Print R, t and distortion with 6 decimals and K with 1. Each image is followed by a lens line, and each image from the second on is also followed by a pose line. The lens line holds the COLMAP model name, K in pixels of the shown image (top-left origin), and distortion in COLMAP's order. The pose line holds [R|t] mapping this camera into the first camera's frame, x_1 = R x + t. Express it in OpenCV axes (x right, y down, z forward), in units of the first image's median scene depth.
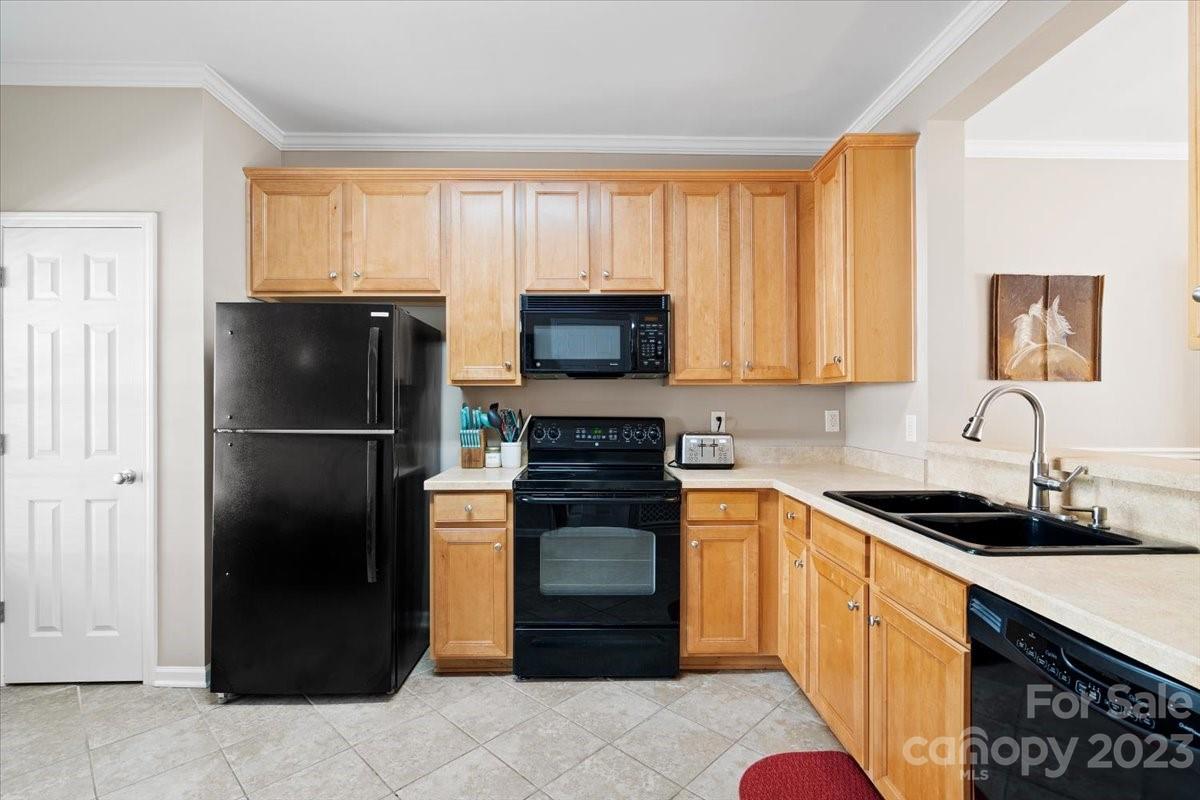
lens RADIAL K [[552.7, 0, 599.5], [0, 552.7, 401.1], [0, 0, 1]] dist [0.001058, 0.000243]
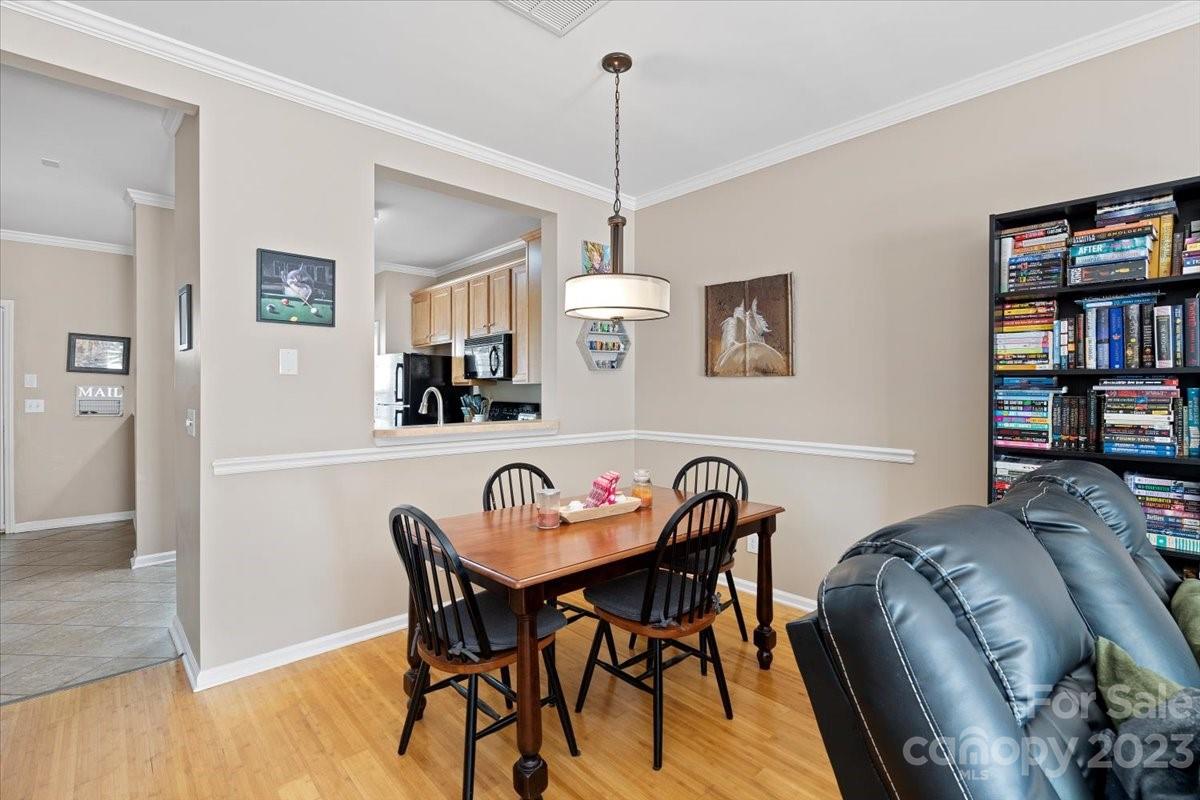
lens RADIAL K [[552.7, 0, 603.8], [0, 552.7, 392.2], [0, 0, 1]] dist [0.001058, 0.000243]
pose [[0.660506, 0.004039, -0.750810, 1.443463], [-0.006052, 0.999982, 0.000055, -0.003583], [0.750796, 0.004507, 0.660518, 0.064741]]
